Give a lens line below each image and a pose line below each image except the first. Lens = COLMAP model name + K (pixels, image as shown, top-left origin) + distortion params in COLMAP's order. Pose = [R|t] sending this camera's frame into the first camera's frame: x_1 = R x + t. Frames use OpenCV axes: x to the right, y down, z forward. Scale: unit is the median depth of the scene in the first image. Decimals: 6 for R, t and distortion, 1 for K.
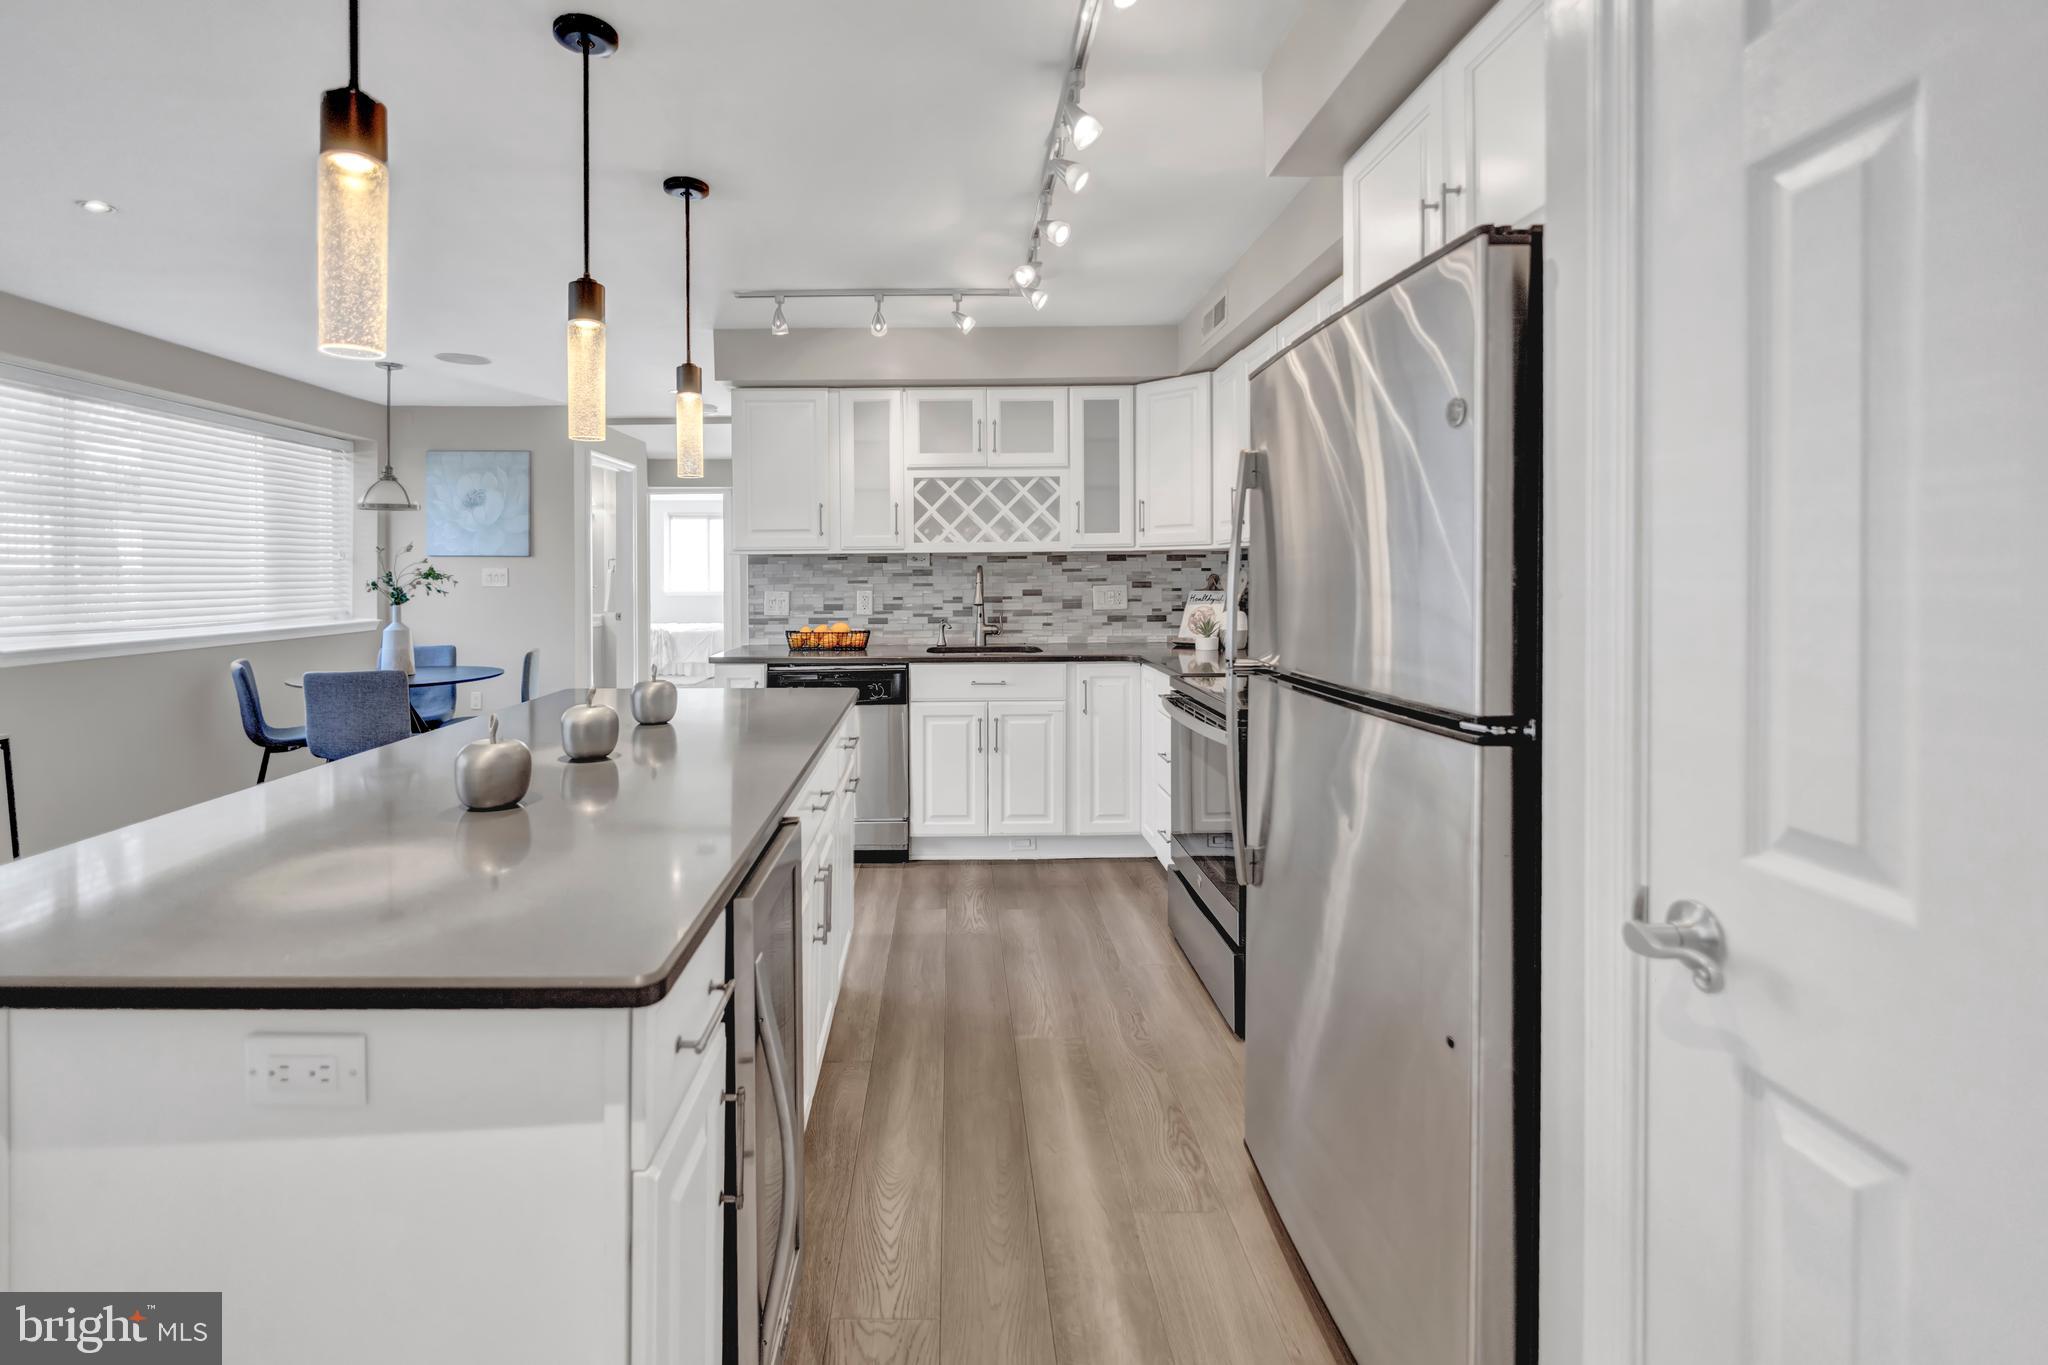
lens RADIAL K [[946.2, 0, 956.1], [0, 946.2, 578.3], [0, 0, 1]] dist [-0.001184, -0.000548]
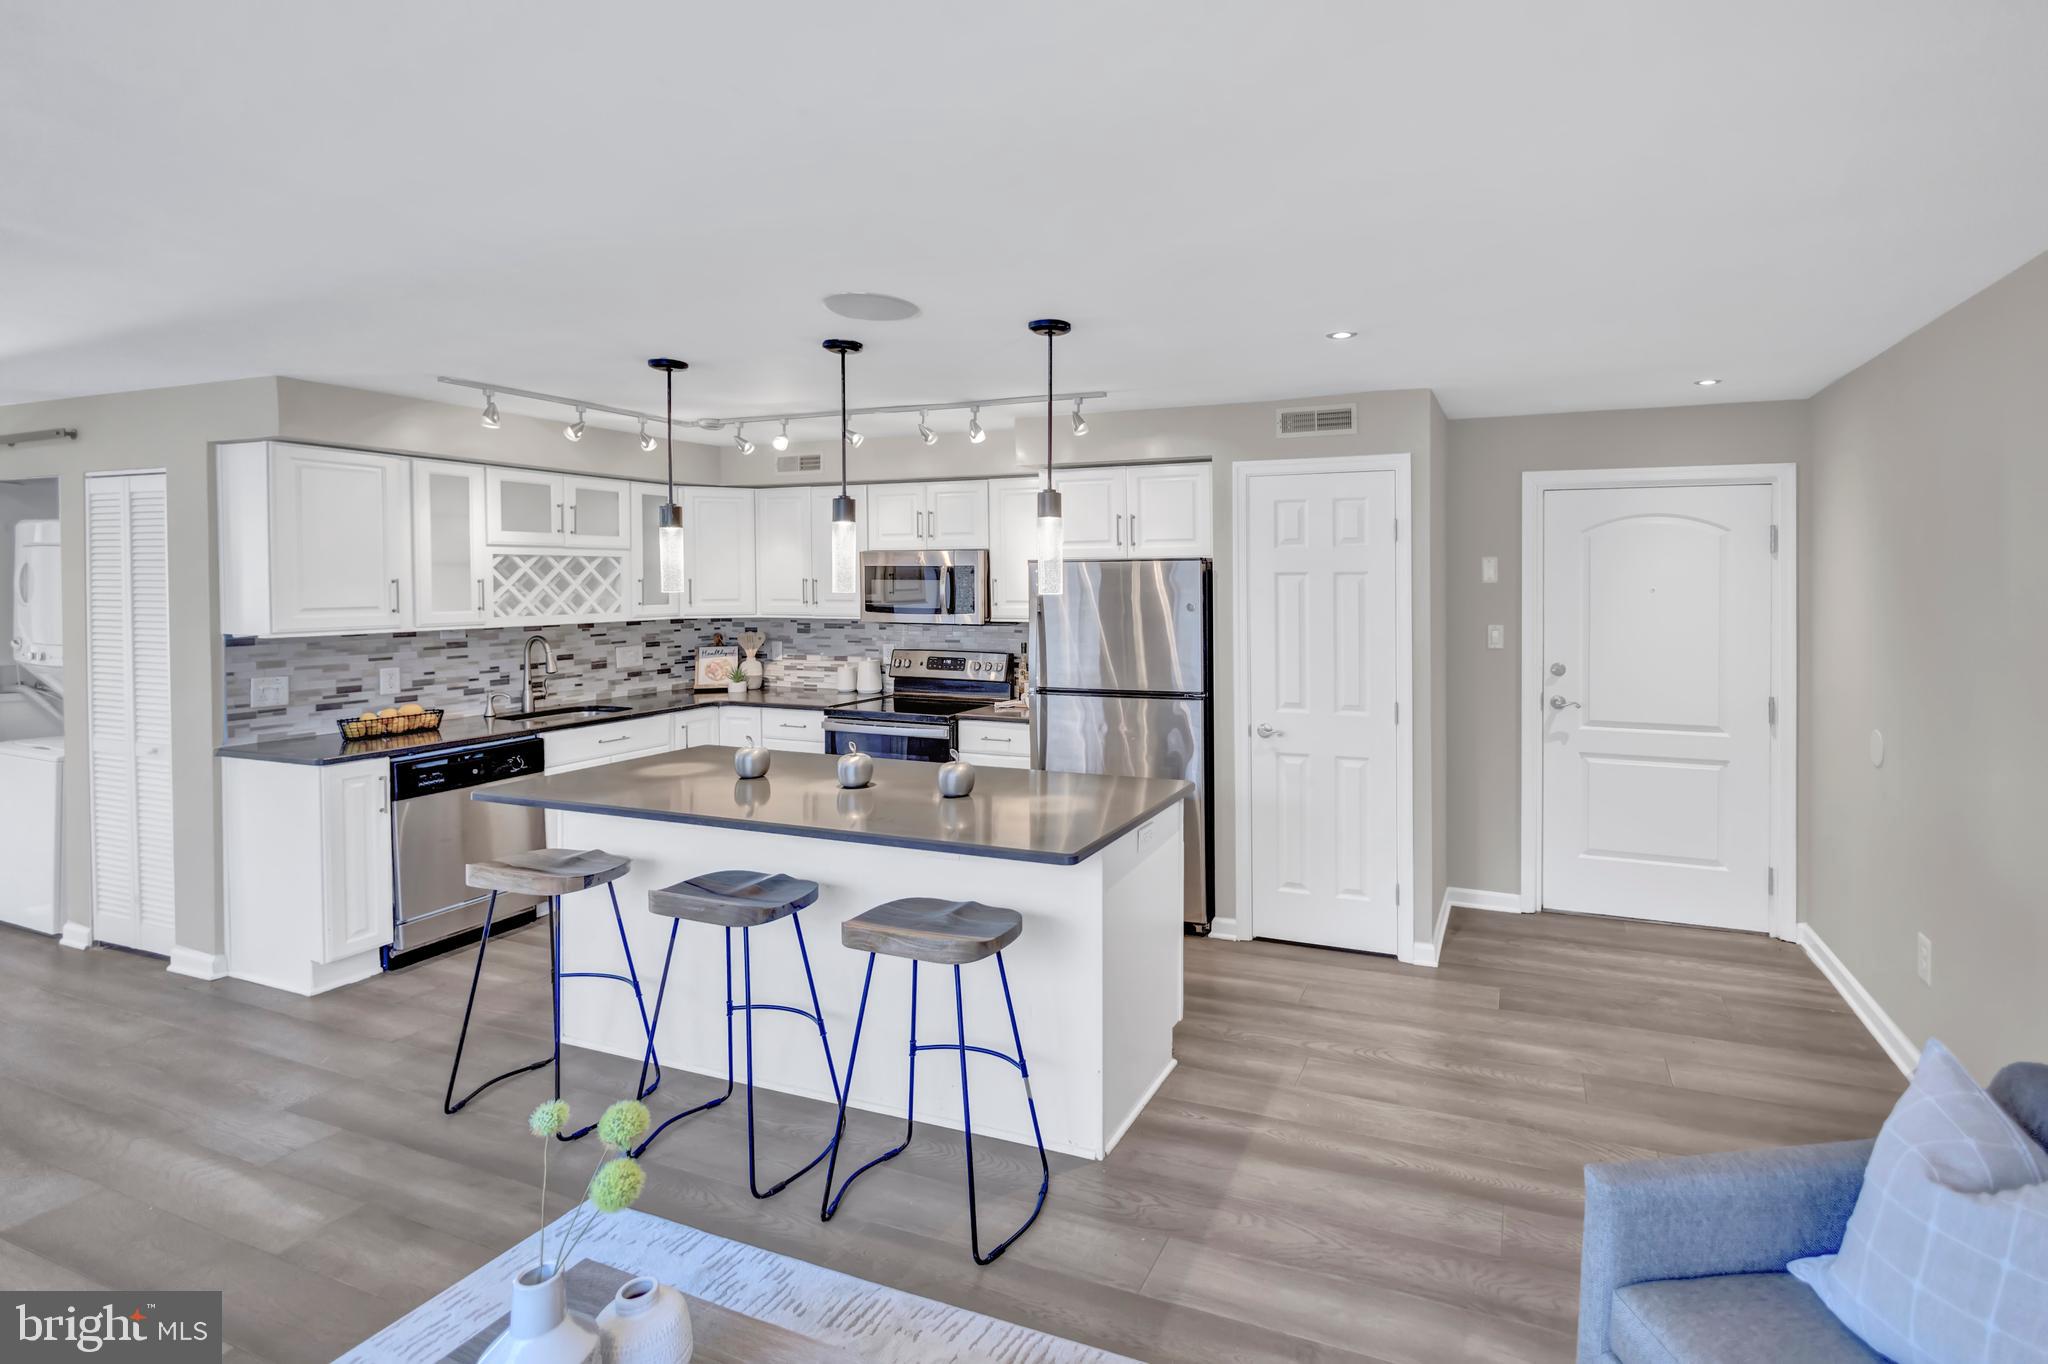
lens RADIAL K [[946.2, 0, 1218.5], [0, 946.2, 599.0], [0, 0, 1]] dist [-0.001184, -0.000548]
pose [[0.330132, -0.012592, 0.943851, -0.696614], [0.003789, 0.999921, 0.012015, -0.061977], [-0.943927, -0.000390, 0.330154, -0.062012]]
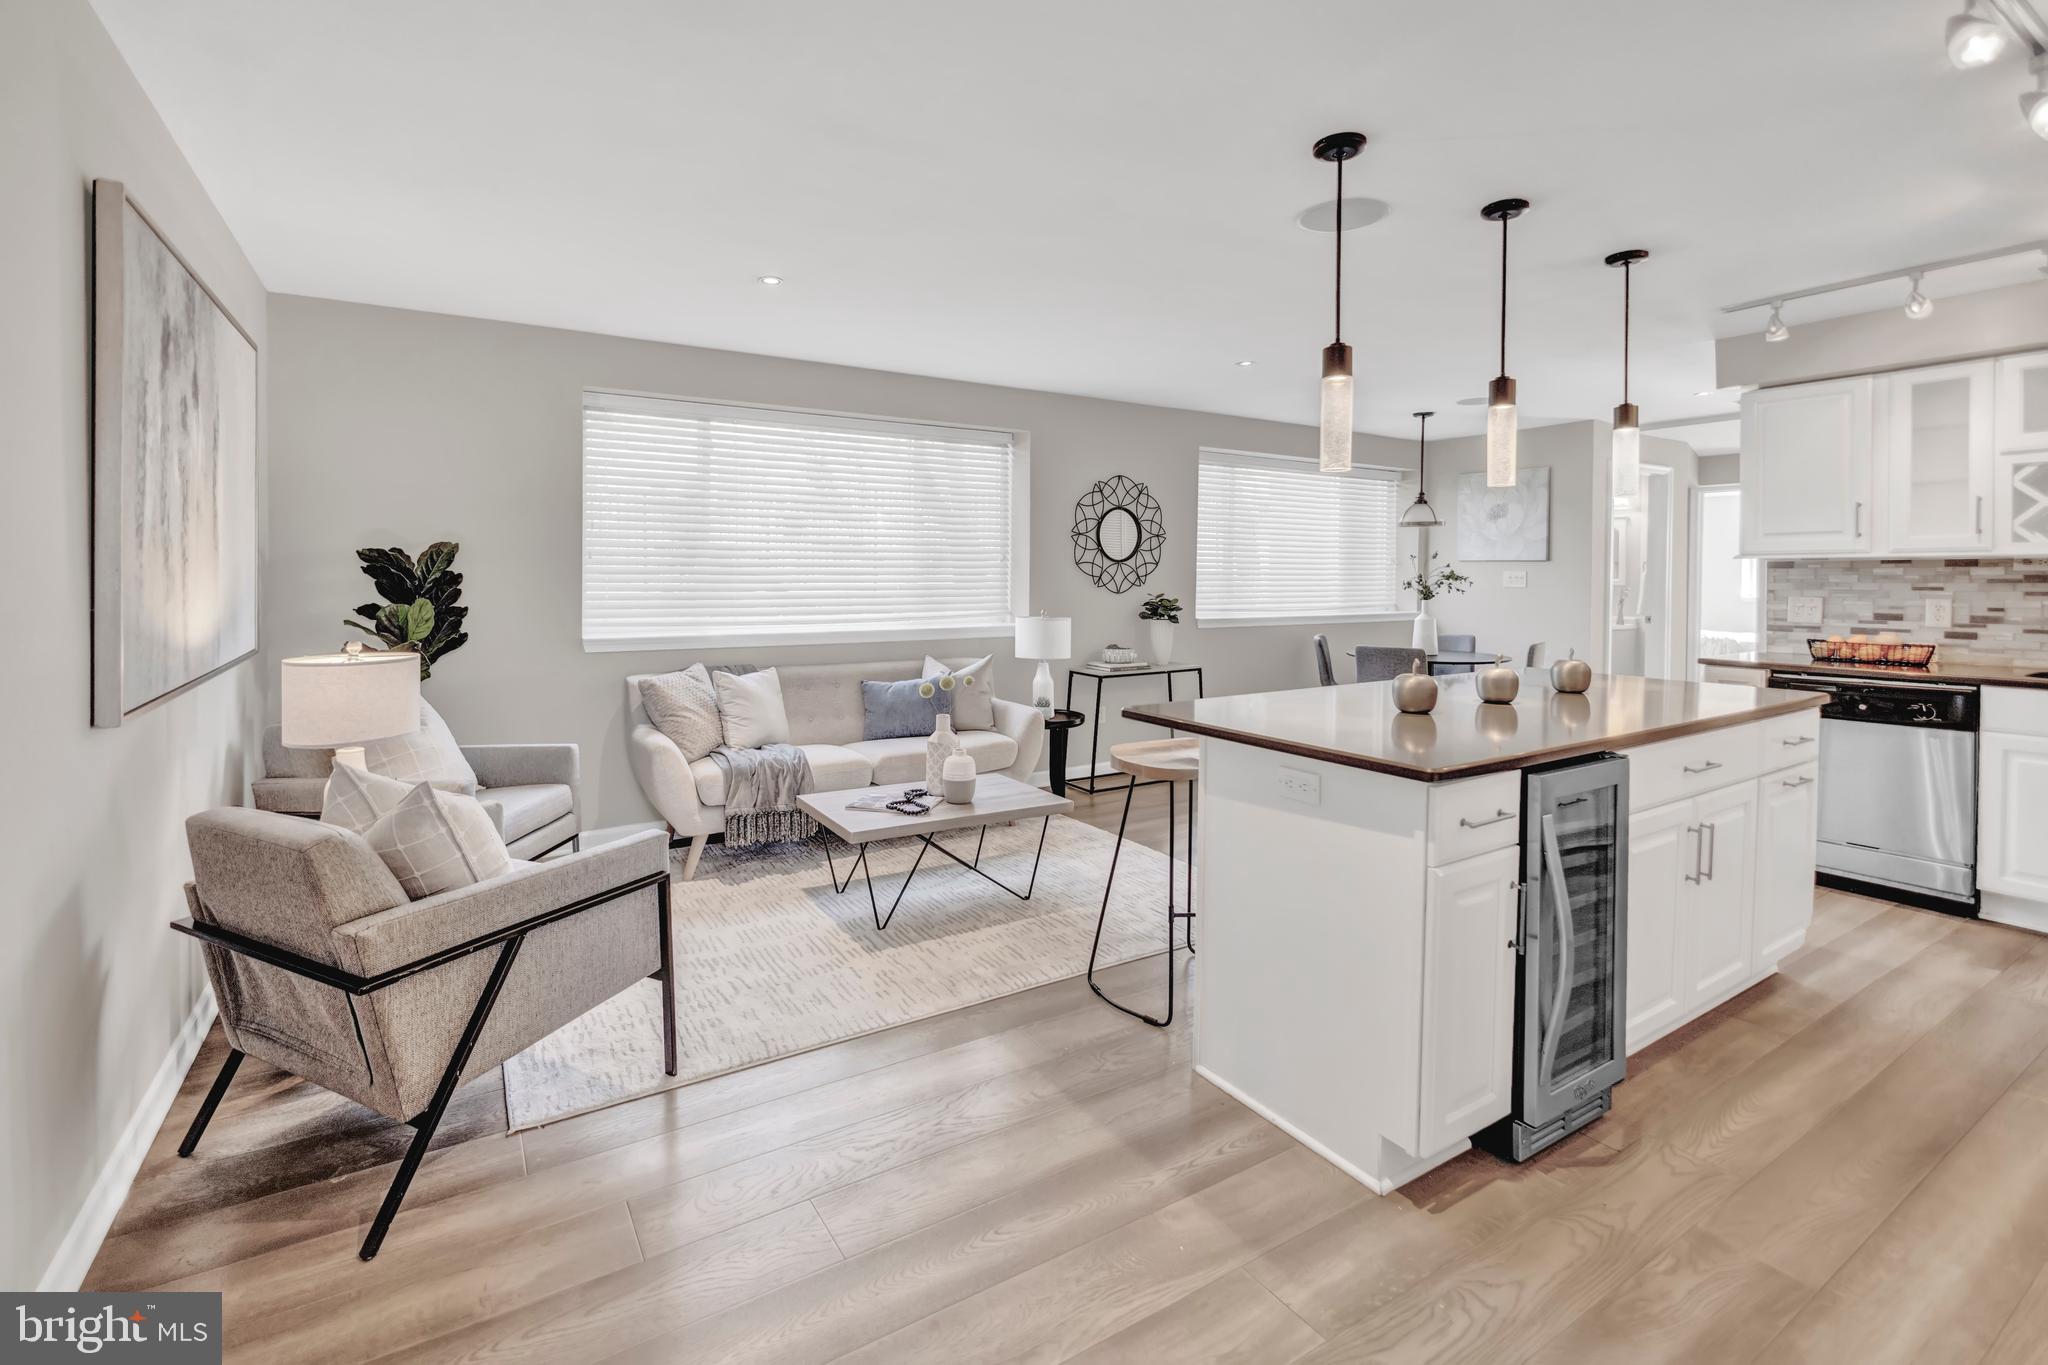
lens RADIAL K [[891.0, 0, 929.2], [0, 891.0, 593.8], [0, 0, 1]] dist [-0.020938, 0.000807]
pose [[0.468996, 0.024416, -0.882863, 0.167543], [-0.009289, 0.999699, 0.022712, -0.001310], [0.883151, -0.002451, 0.469082, -0.175723]]
